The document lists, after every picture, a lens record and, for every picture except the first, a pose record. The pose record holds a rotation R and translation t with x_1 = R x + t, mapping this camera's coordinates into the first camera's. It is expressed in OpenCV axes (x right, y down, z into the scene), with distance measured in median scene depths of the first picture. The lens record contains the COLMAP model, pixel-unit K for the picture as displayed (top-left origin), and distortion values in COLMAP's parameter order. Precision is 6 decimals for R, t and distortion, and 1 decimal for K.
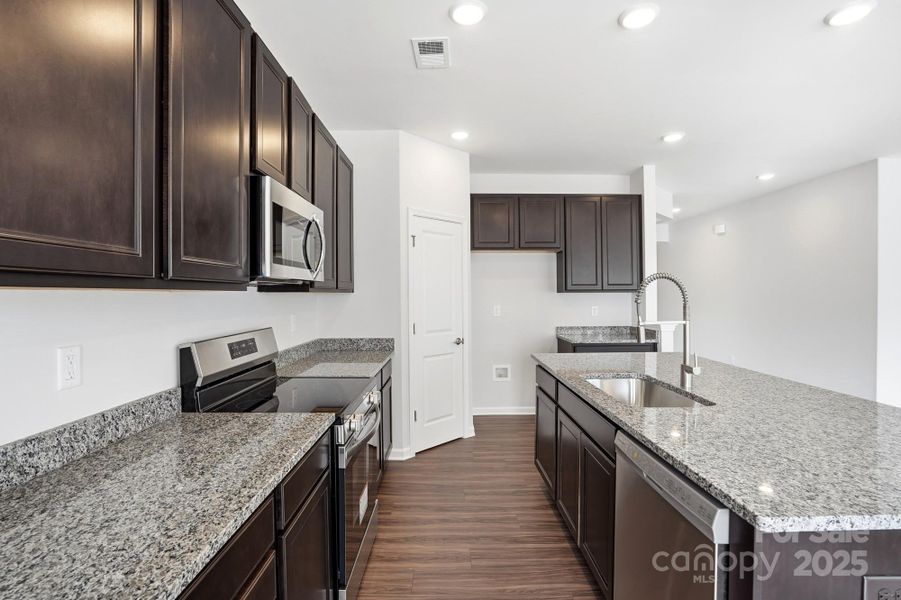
lens RADIAL K [[428.8, 0, 448.3], [0, 428.8, 293.8], [0, 0, 1]] dist [-0.057432, 0.020837]
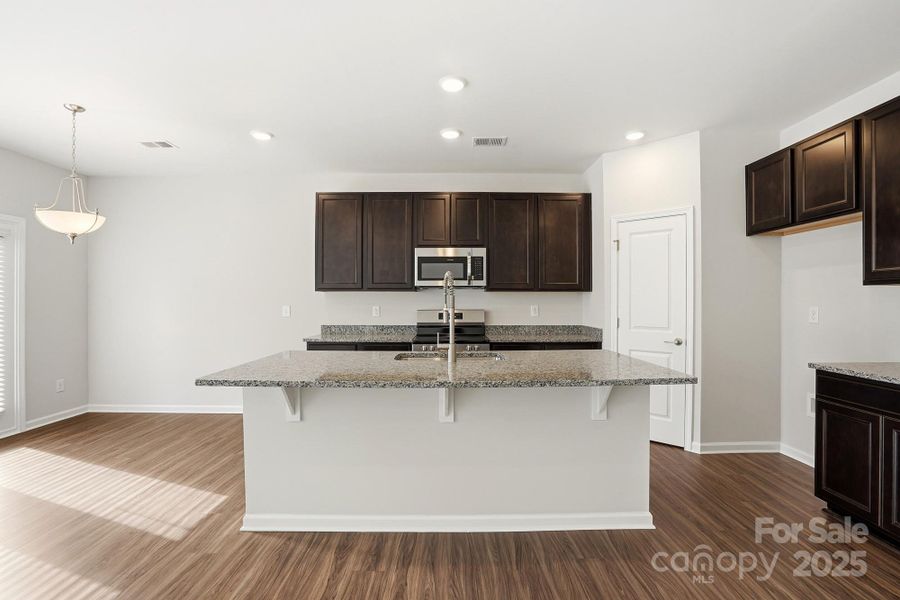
lens RADIAL K [[419.0, 0, 451.4], [0, 419.0, 309.2], [0, 0, 1]] dist [-0.056628, 0.021653]
pose [[0.006156, 0.020435, -0.999772, 2.215139], [-0.001625, 0.999790, 0.020425, 0.053304], [0.999980, 0.001499, 0.006187, 1.209897]]
